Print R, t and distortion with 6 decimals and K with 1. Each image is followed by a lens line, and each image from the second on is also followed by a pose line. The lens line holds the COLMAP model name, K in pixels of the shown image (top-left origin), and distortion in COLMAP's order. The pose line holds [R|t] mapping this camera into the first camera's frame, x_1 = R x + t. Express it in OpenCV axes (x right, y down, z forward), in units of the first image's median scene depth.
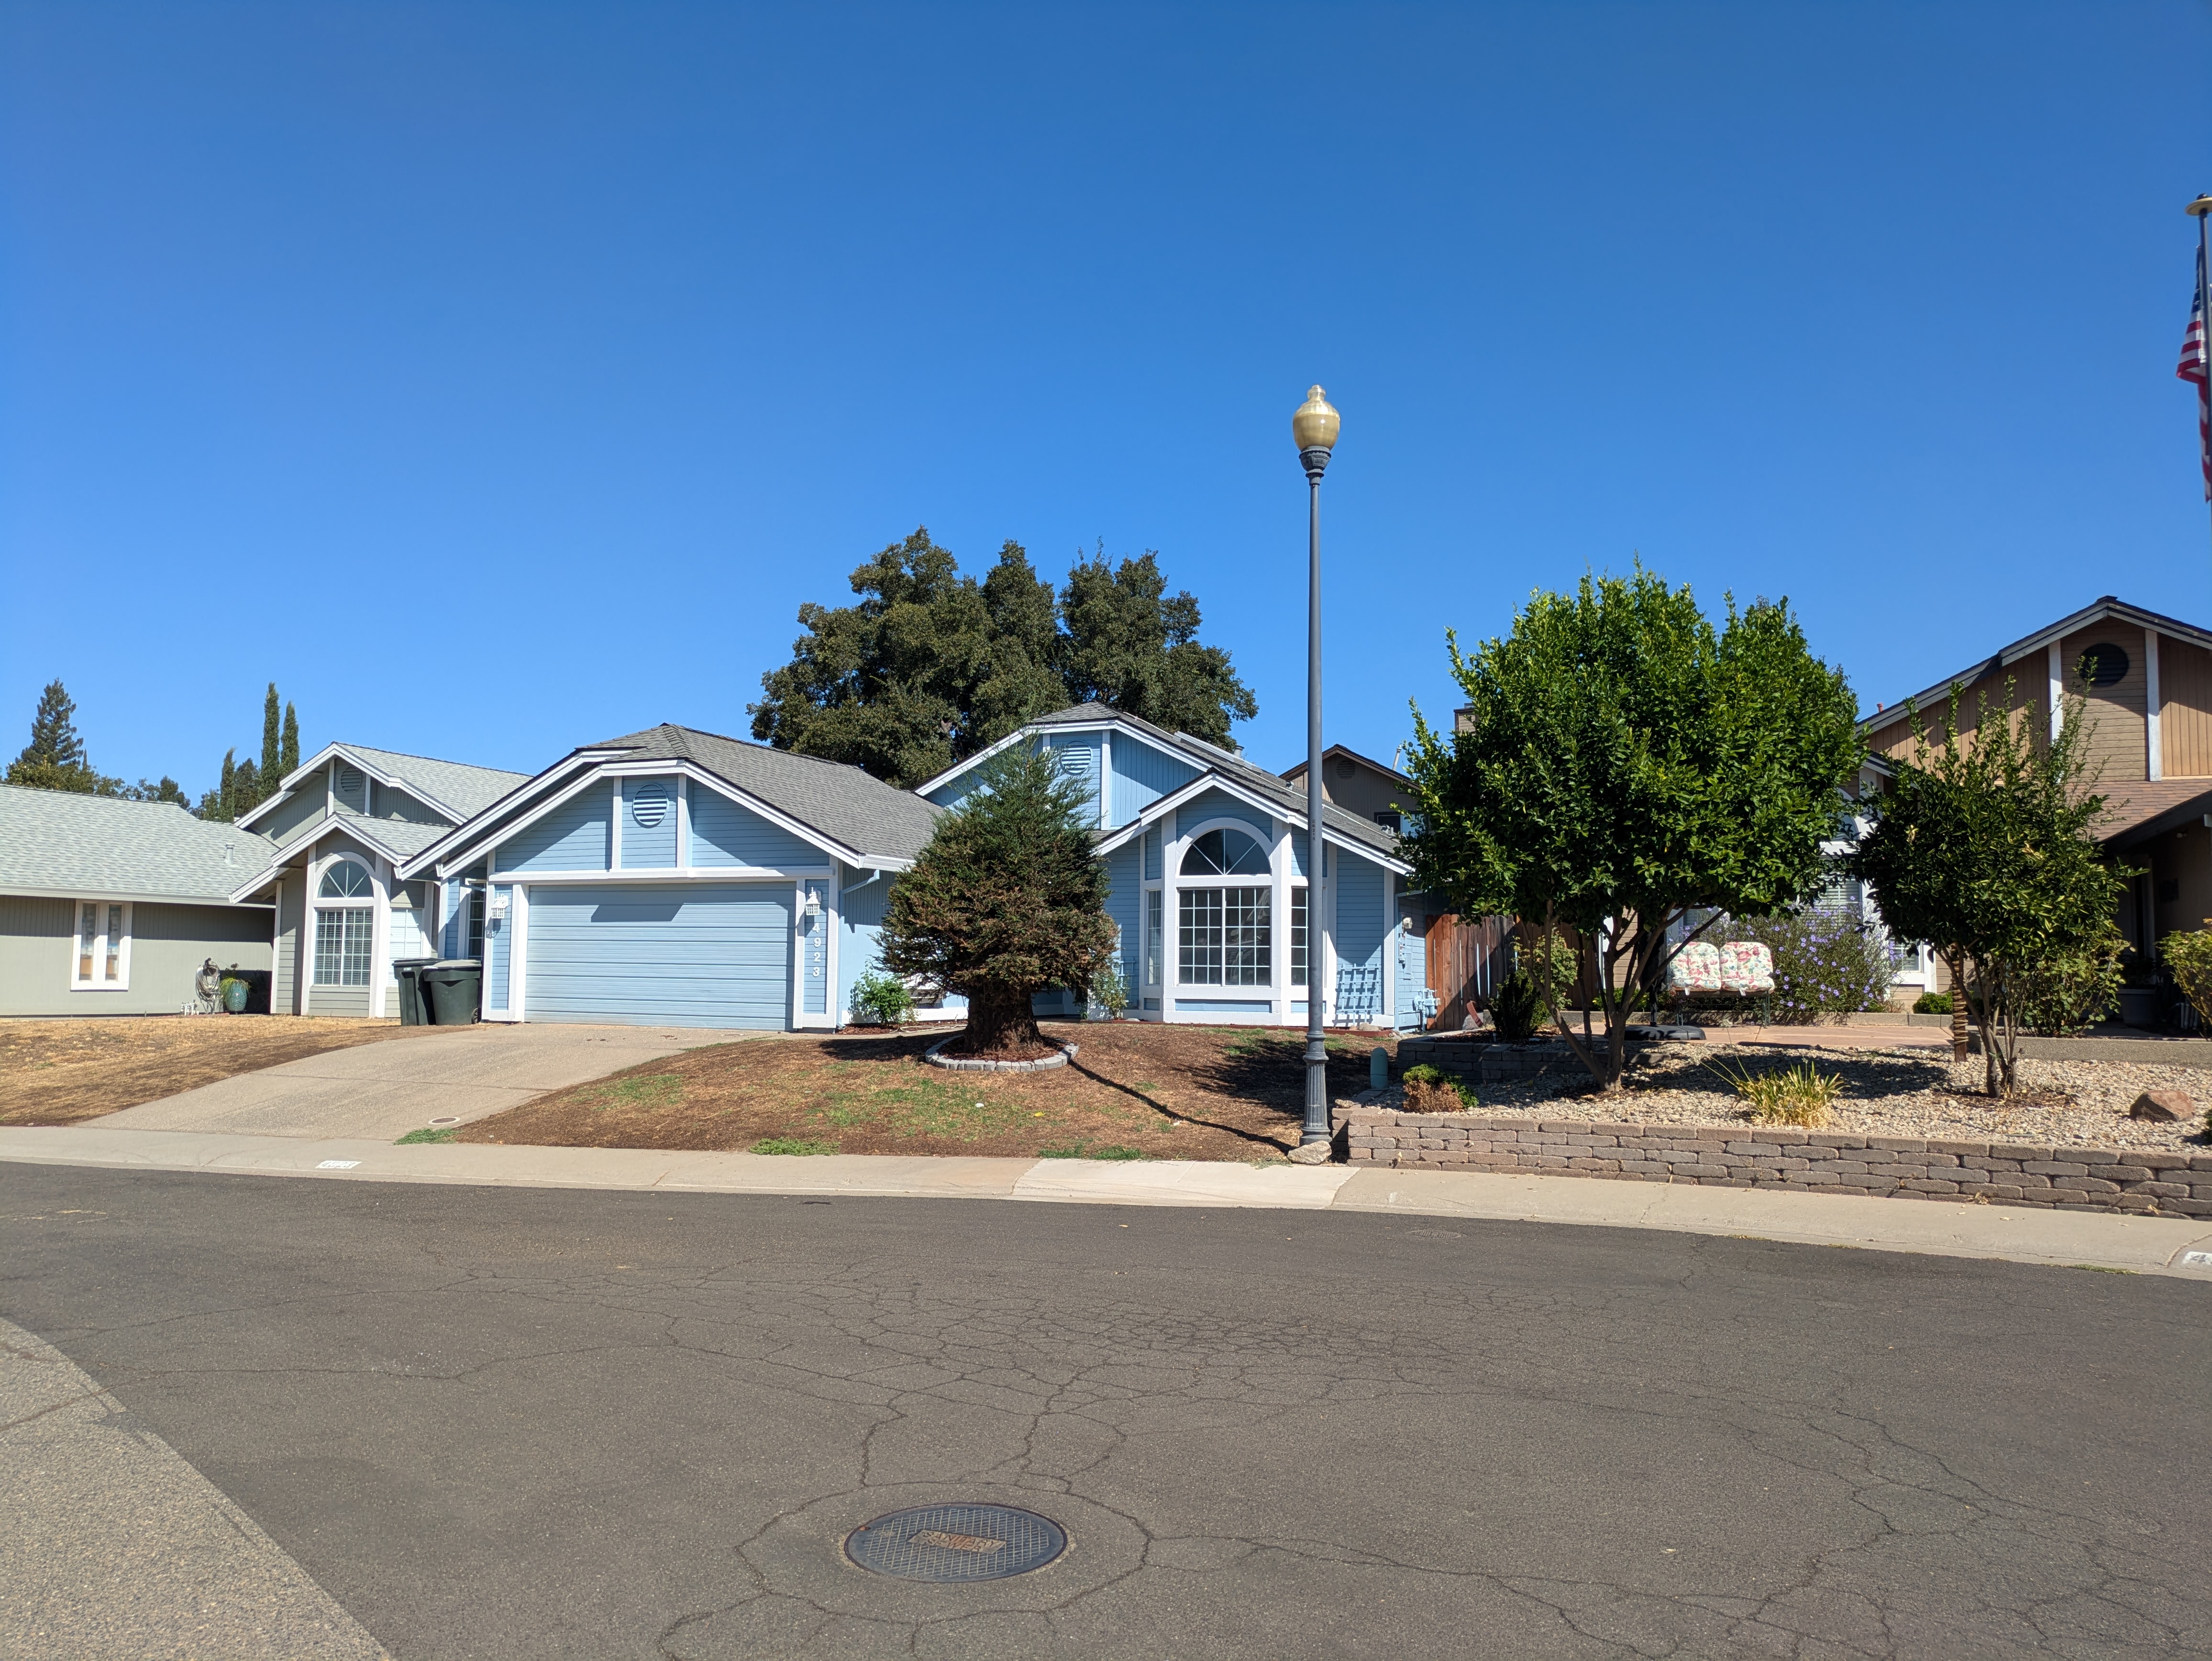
lens RADIAL K [[1634.1, 0, 1087.9], [0, 1634.1, 841.8], [0, 0, 1]] dist [0.051816, -0.026059]
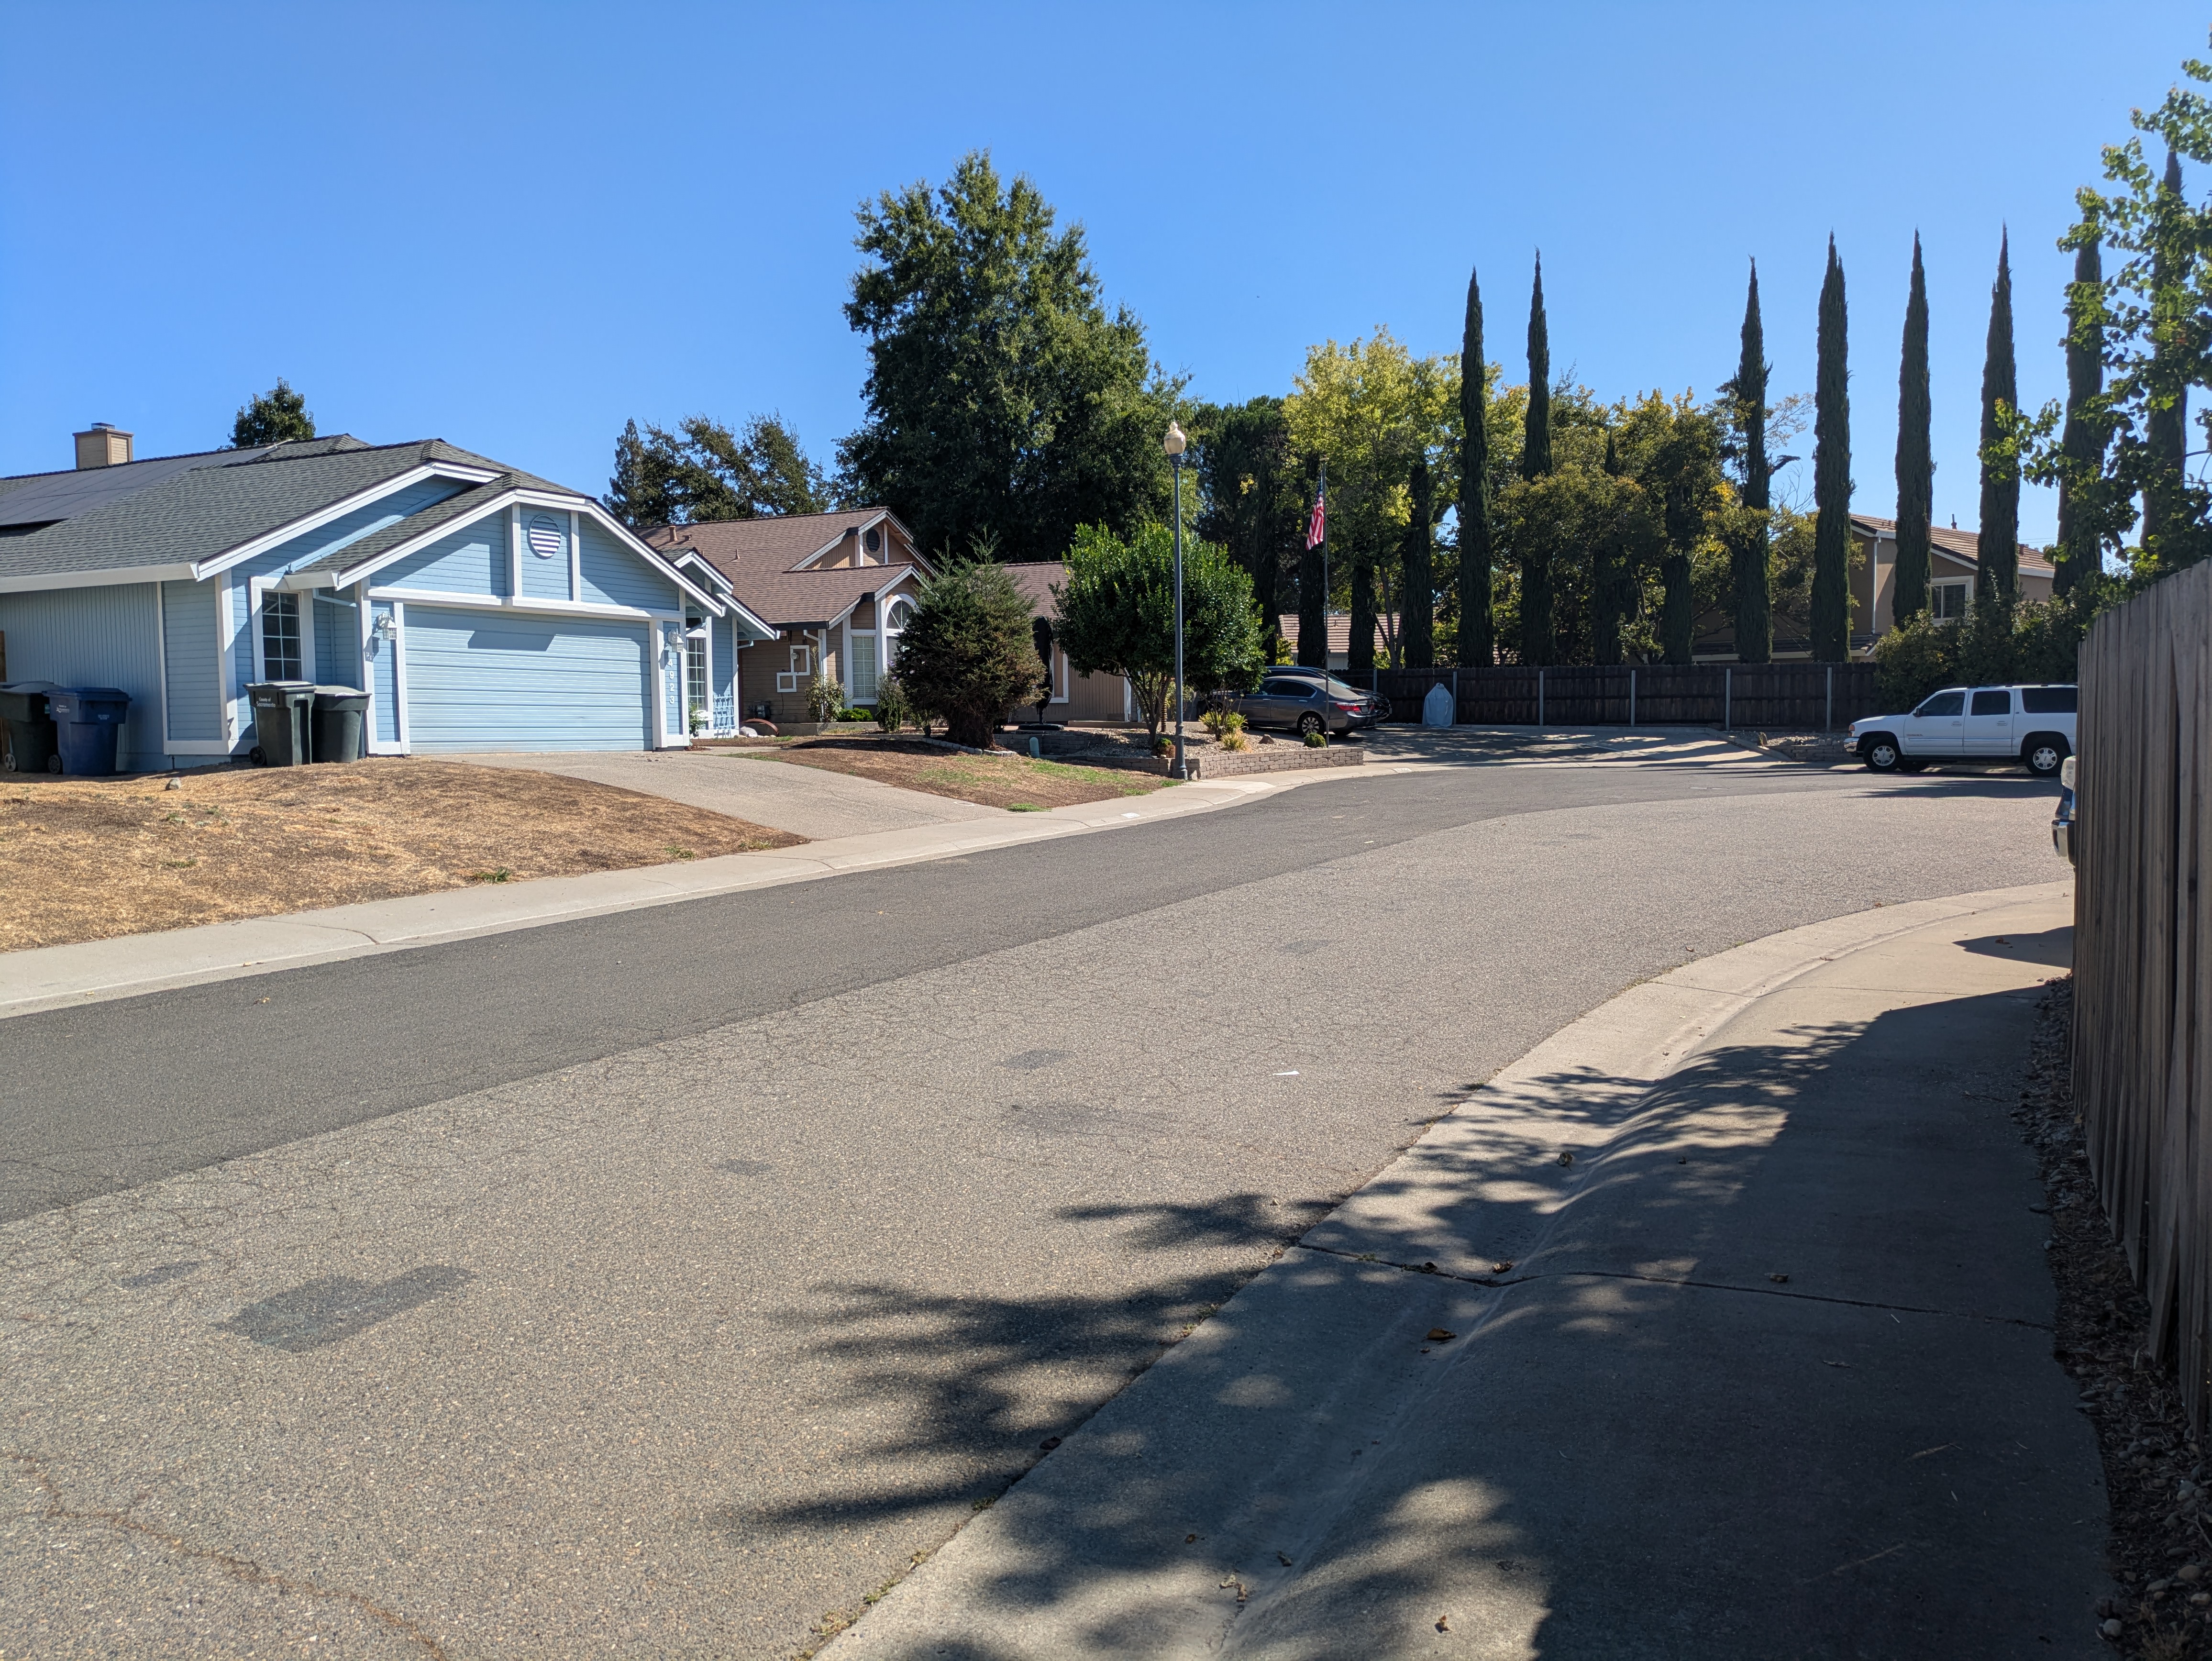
lens RADIAL K [[1634.1, 0, 1116.3], [0, 1634.1, 842.5], [0, 0, 1]] dist [0.051816, -0.026059]
pose [[0.074662, -0.086711, 0.993432, -1.242212], [-0.072461, 0.993107, 0.092129, 0.045324], [-0.994573, -0.078864, 0.067864, 0.544828]]
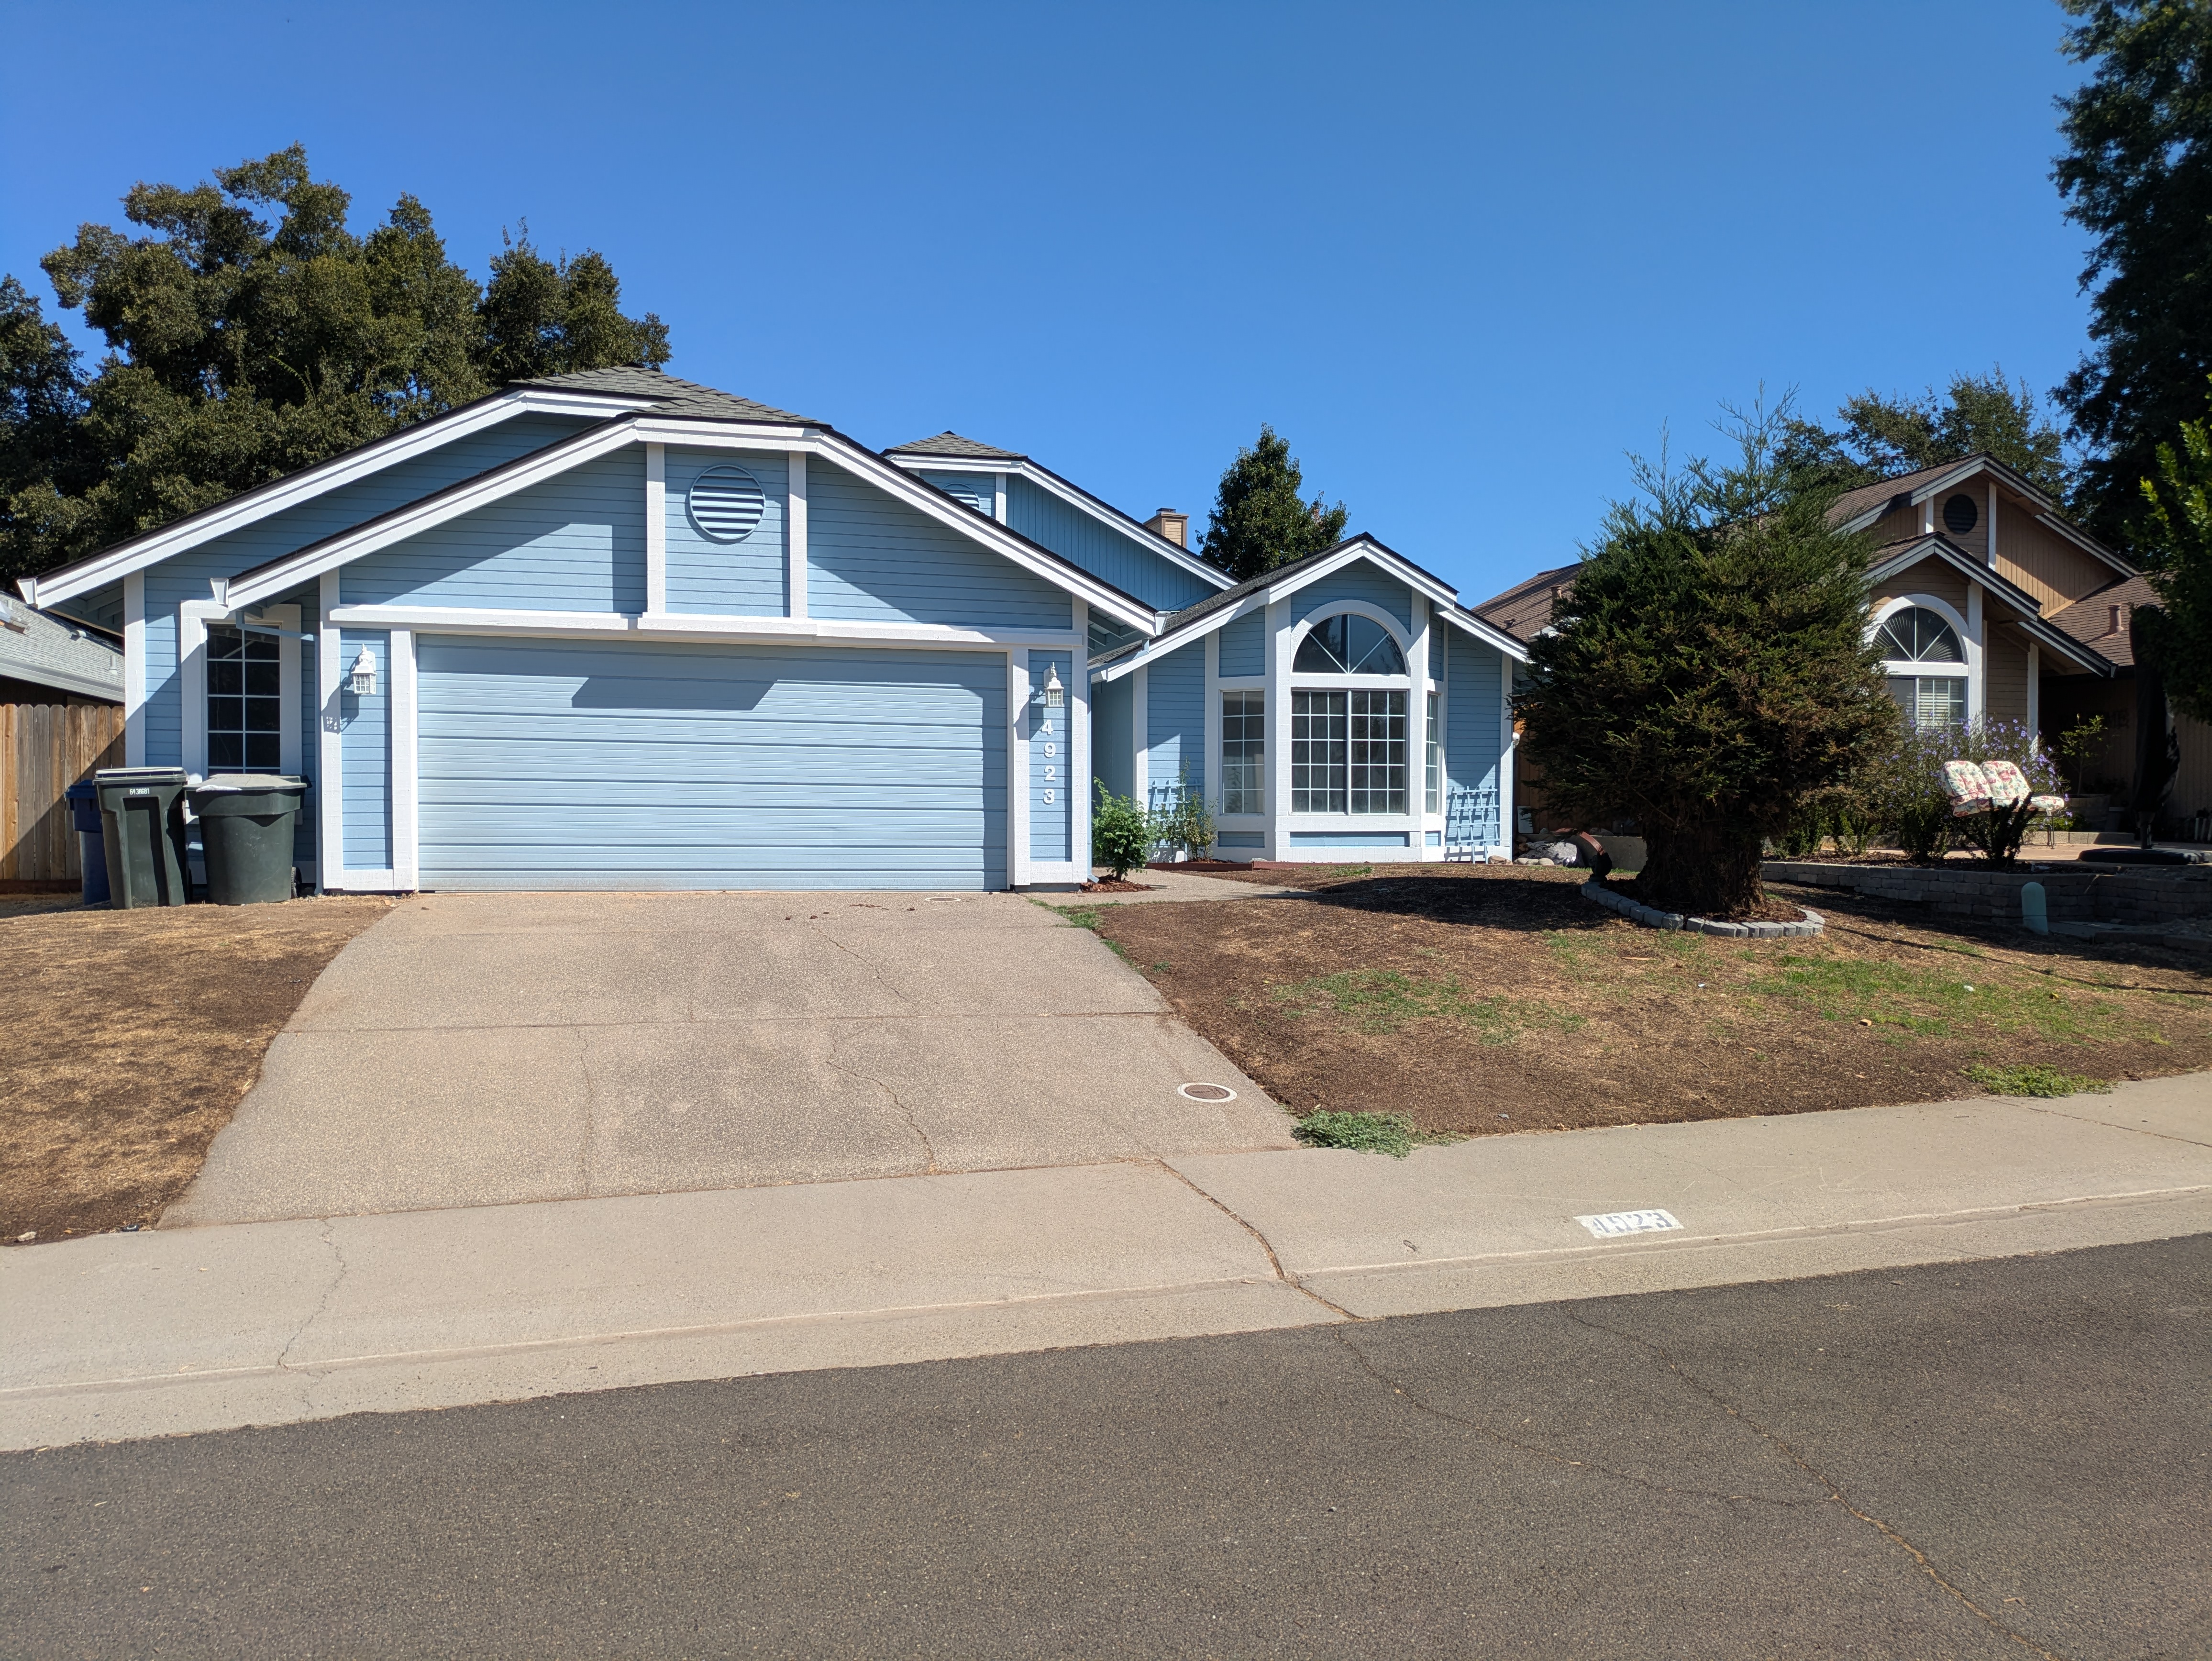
lens RADIAL K [[1634.1, 0, 1100.0], [0, 1634.1, 838.4], [0, 0, 1]] dist [0.051816, -0.026059]
pose [[0.793591, -0.017071, 0.608212, -0.497556], [-0.043587, 0.995443, 0.084811, 0.038067], [-0.606889, -0.093815, 0.789231, 0.449719]]
